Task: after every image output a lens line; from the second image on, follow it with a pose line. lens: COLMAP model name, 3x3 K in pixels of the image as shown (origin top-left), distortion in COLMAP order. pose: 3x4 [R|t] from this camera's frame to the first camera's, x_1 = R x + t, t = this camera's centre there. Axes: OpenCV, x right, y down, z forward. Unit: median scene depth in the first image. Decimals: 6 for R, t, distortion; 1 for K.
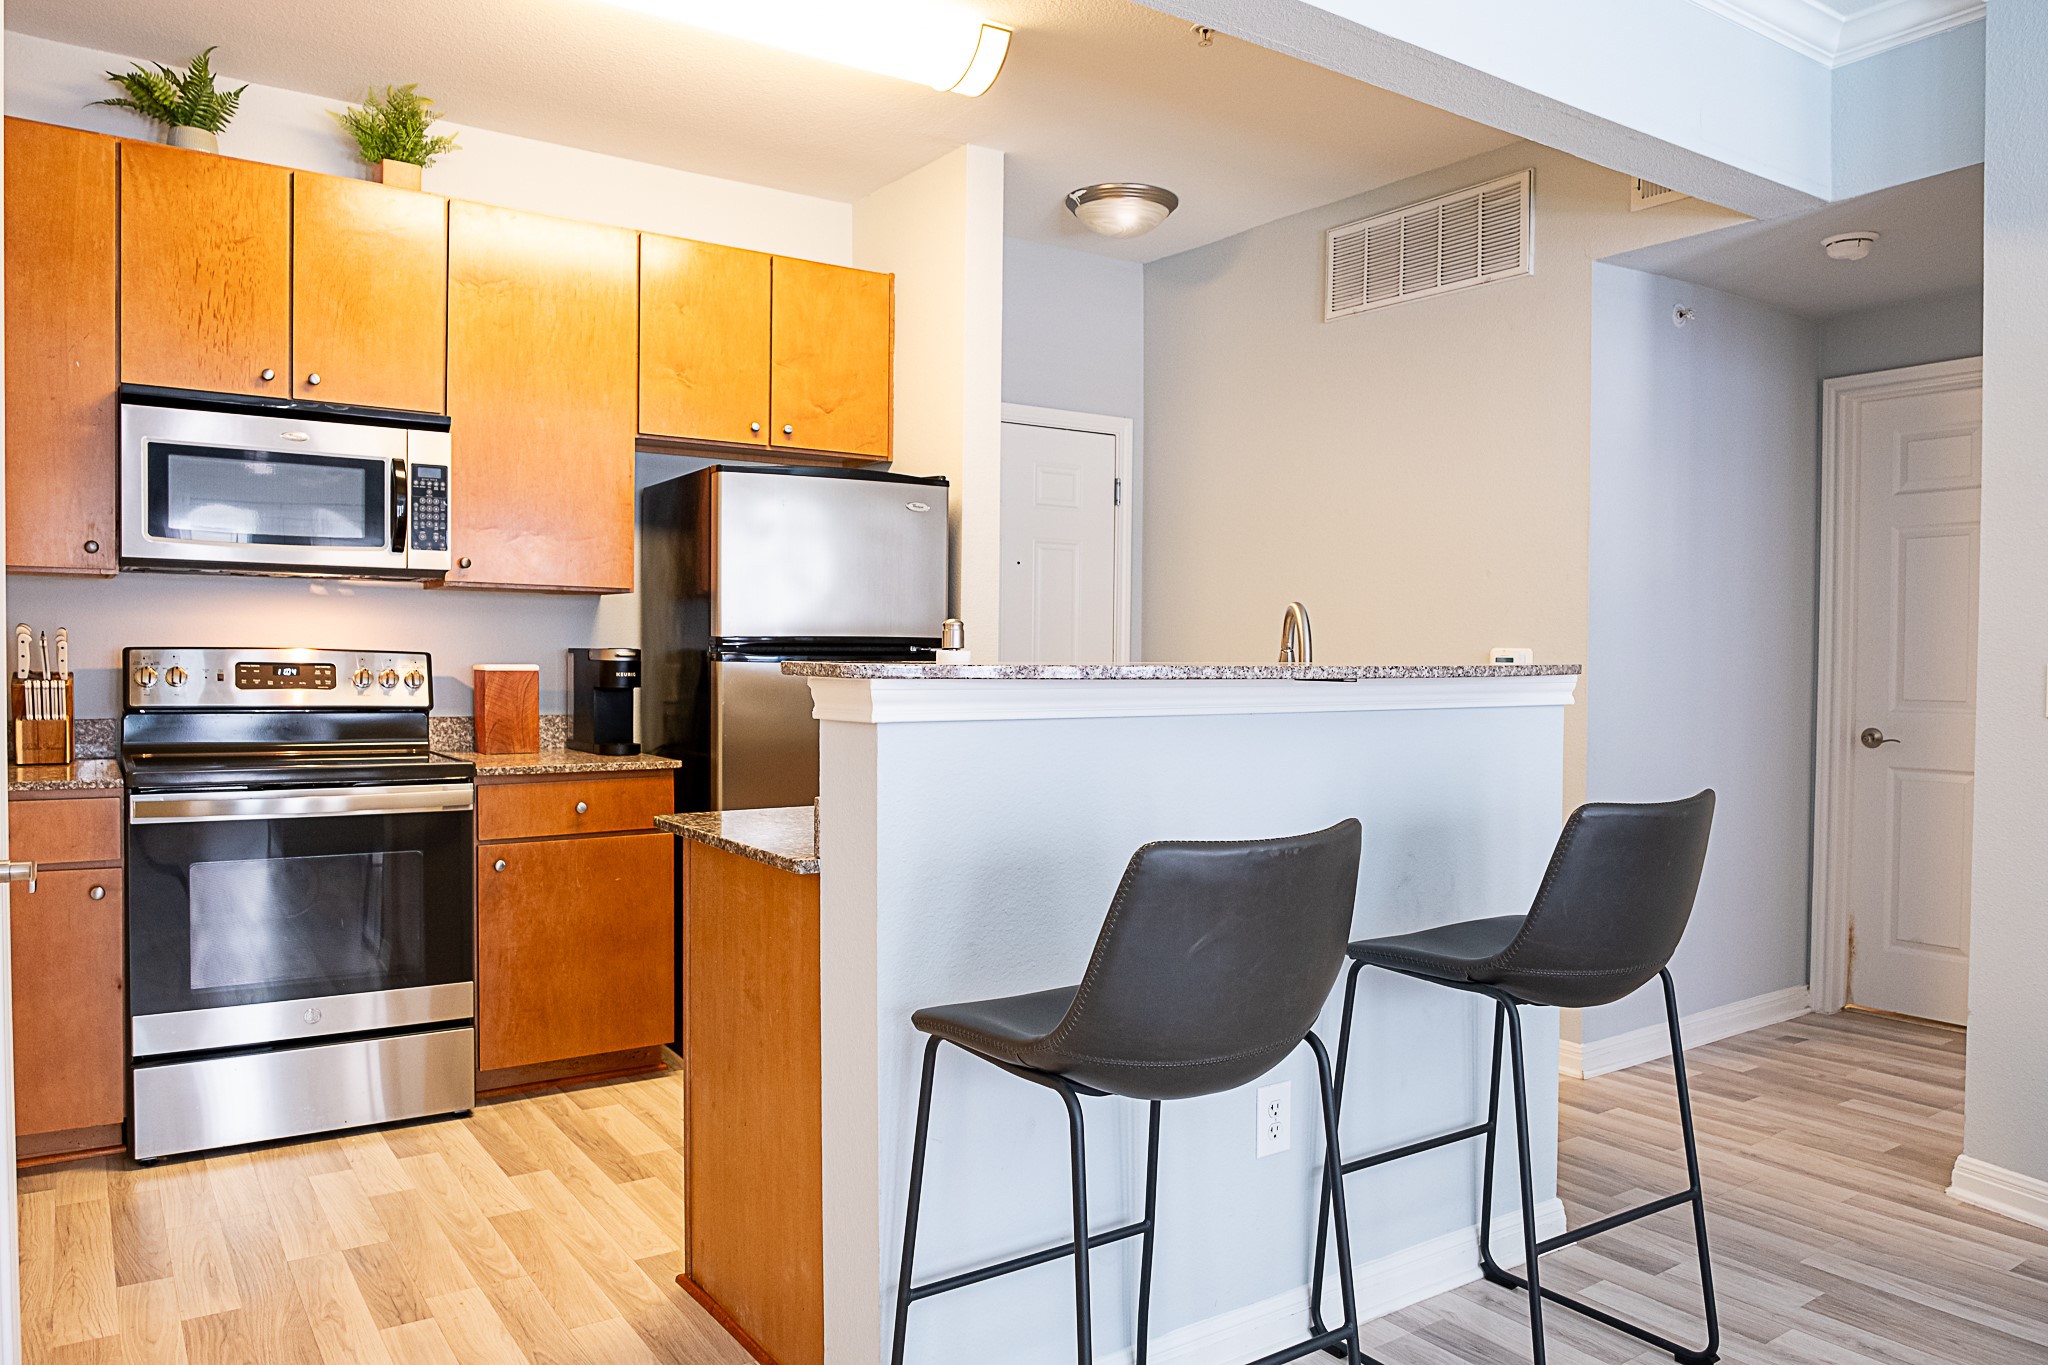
lens RADIAL K [[1419.9, 0, 1028.1], [0, 1419.9, 698.5], [0, 0, 1]] dist [-0.044248, 0.023178]
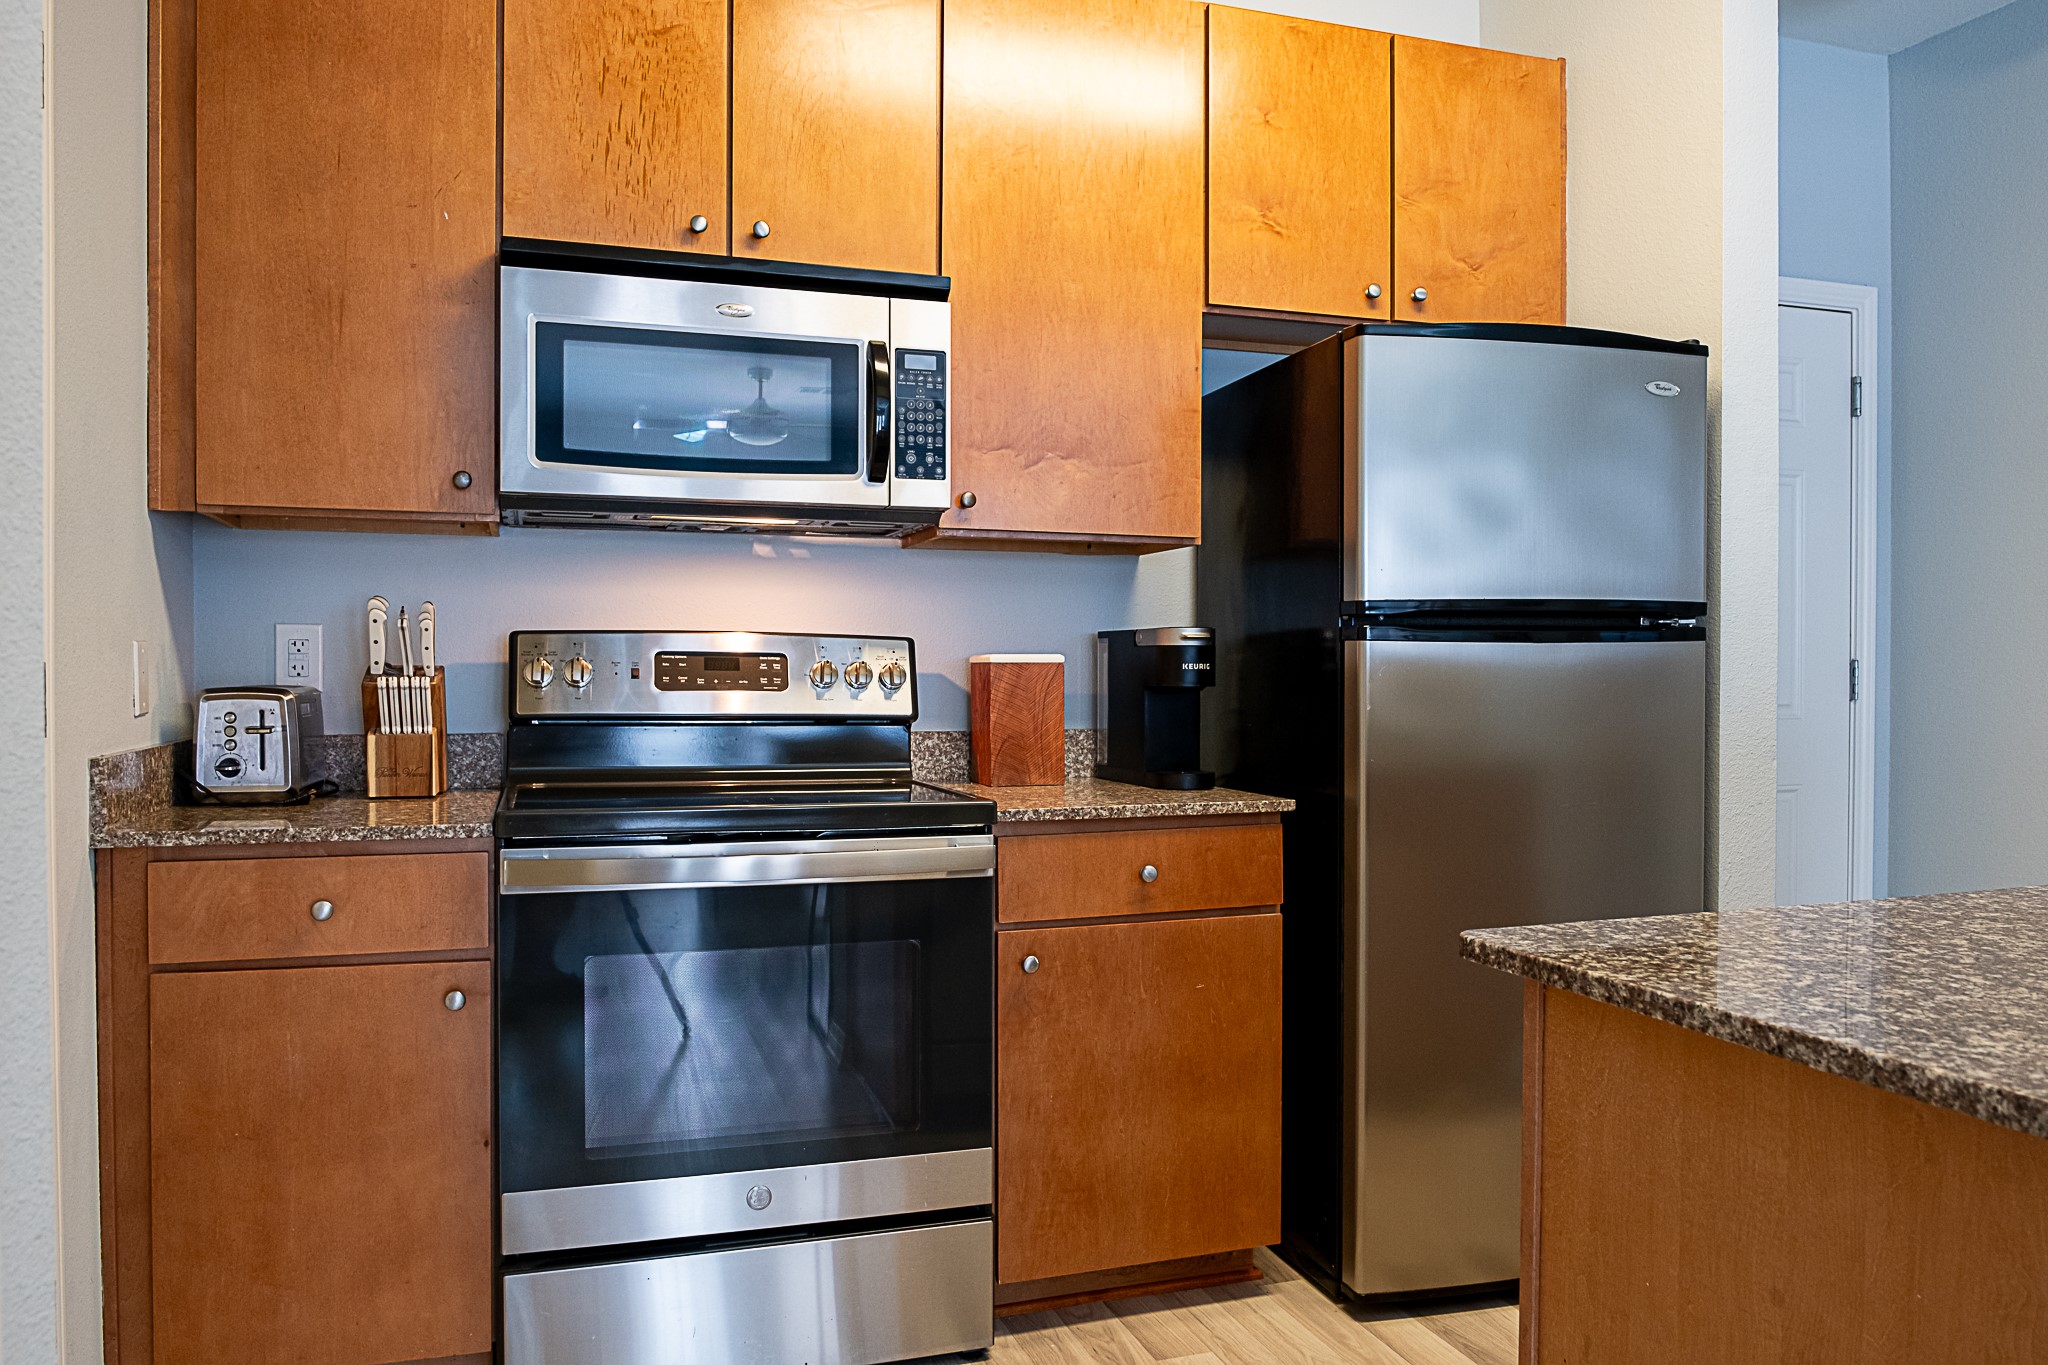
lens RADIAL K [[1468.4, 0, 1024.0], [0, 1468.4, 682.5], [0, 0, 1]] dist [-0.036078, 0.003605]
pose [[0.961477, -0.010090, -0.274699, -0.188693], [0.002816, 0.999635, -0.026860, 0.009324], [0.274869, 0.025052, 0.961155, 0.350784]]
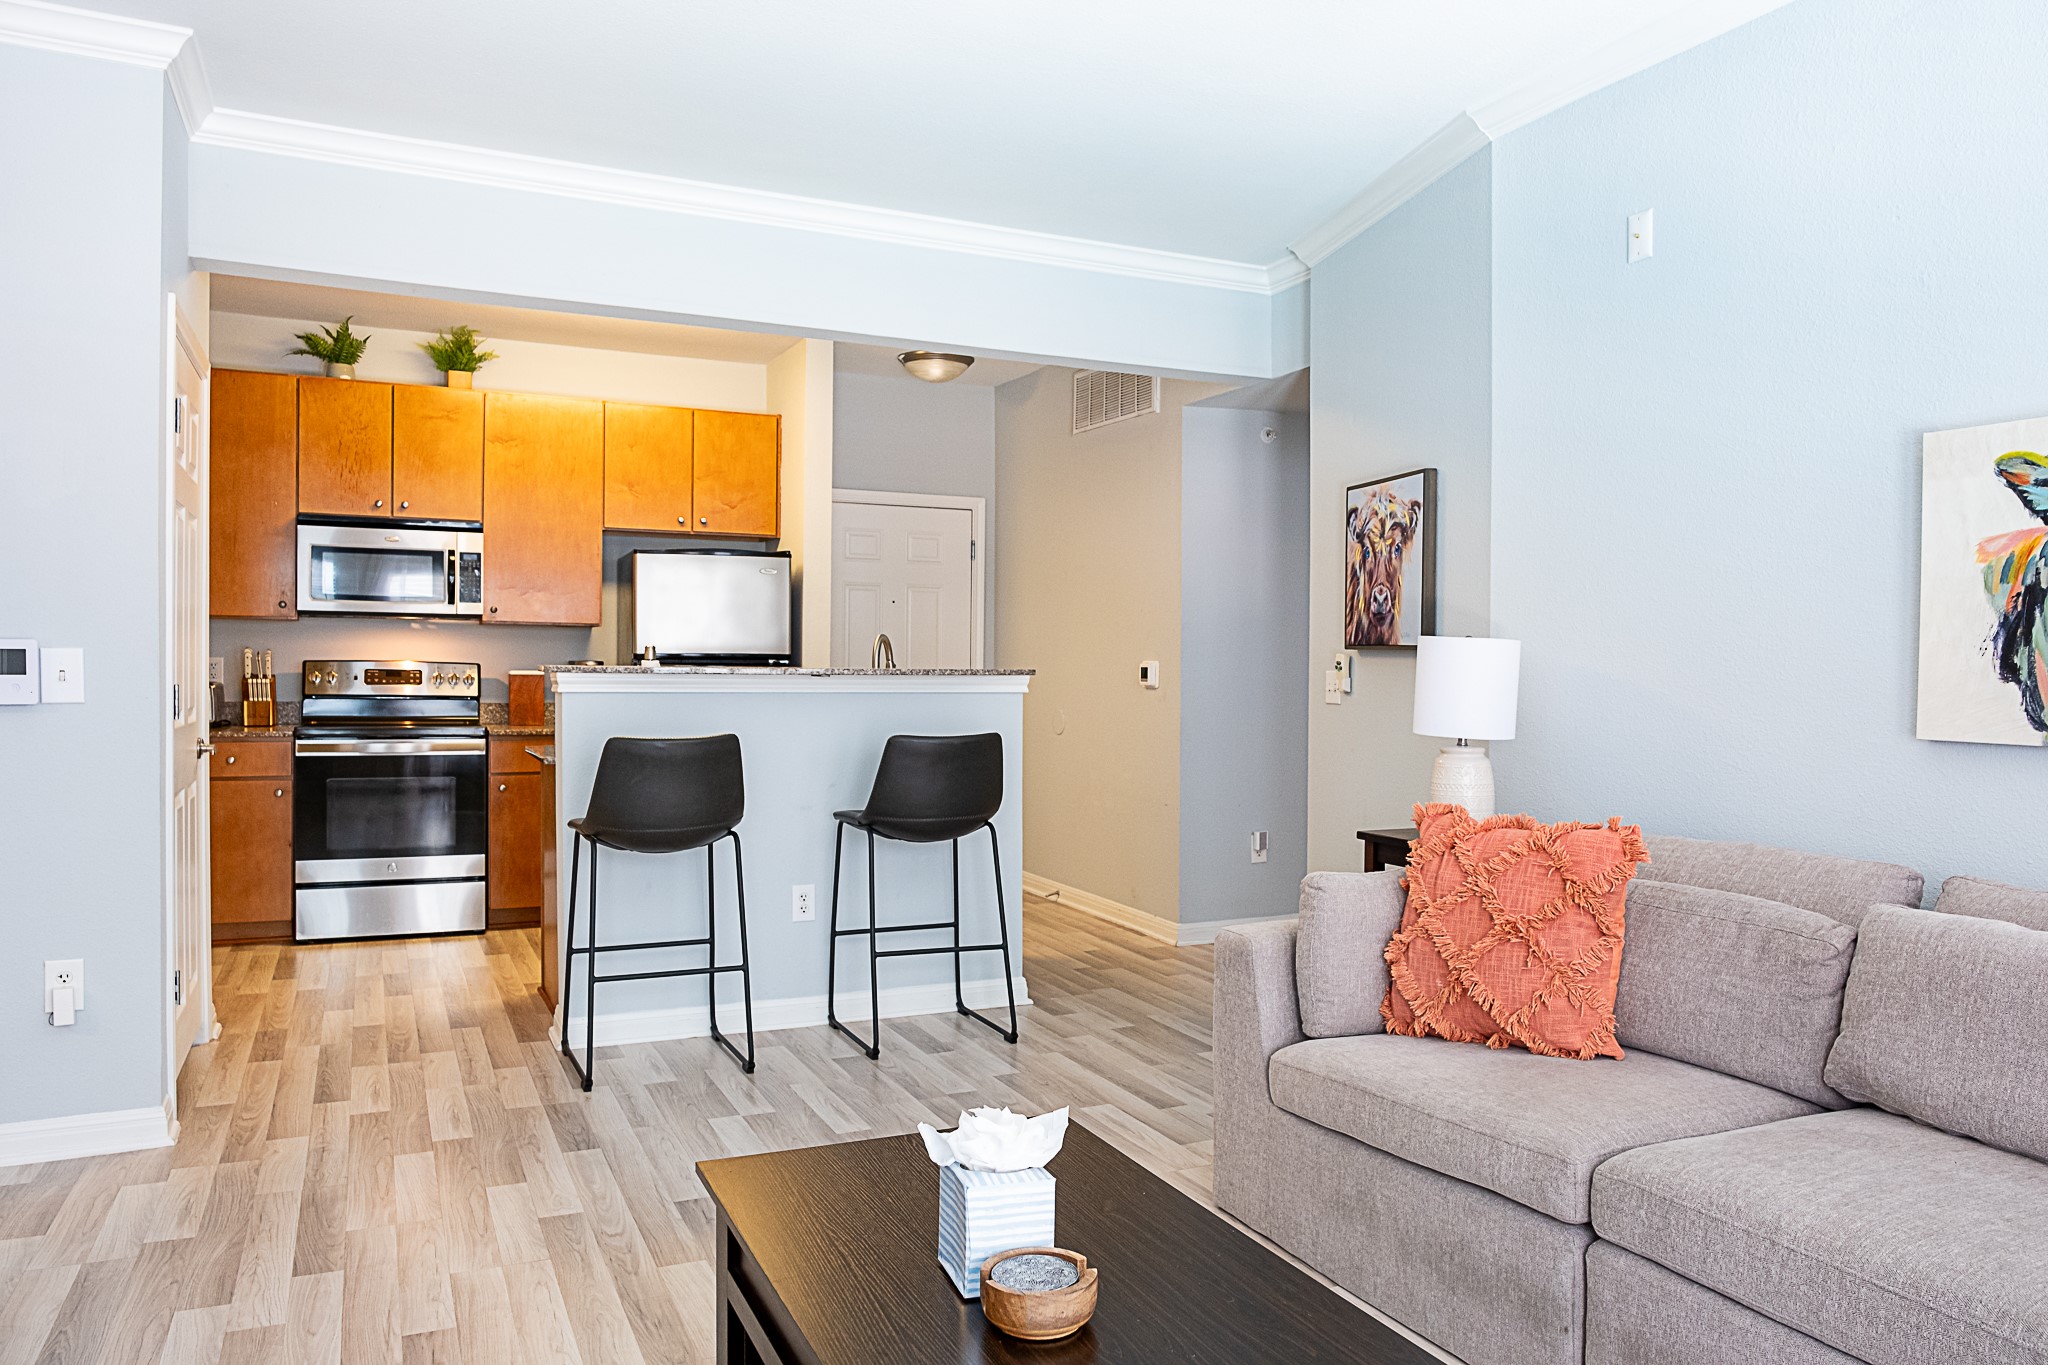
lens RADIAL K [[1419.9, 0, 1028.1], [0, 1419.9, 698.5], [0, 0, 1]] dist [-0.044248, 0.023178]
pose [[0.986785, 0.003566, -0.161995, 0.509114], [-0.005272, 0.999935, -0.010099, 0.023058], [0.161949, 0.010819, 0.986740, -0.559461]]
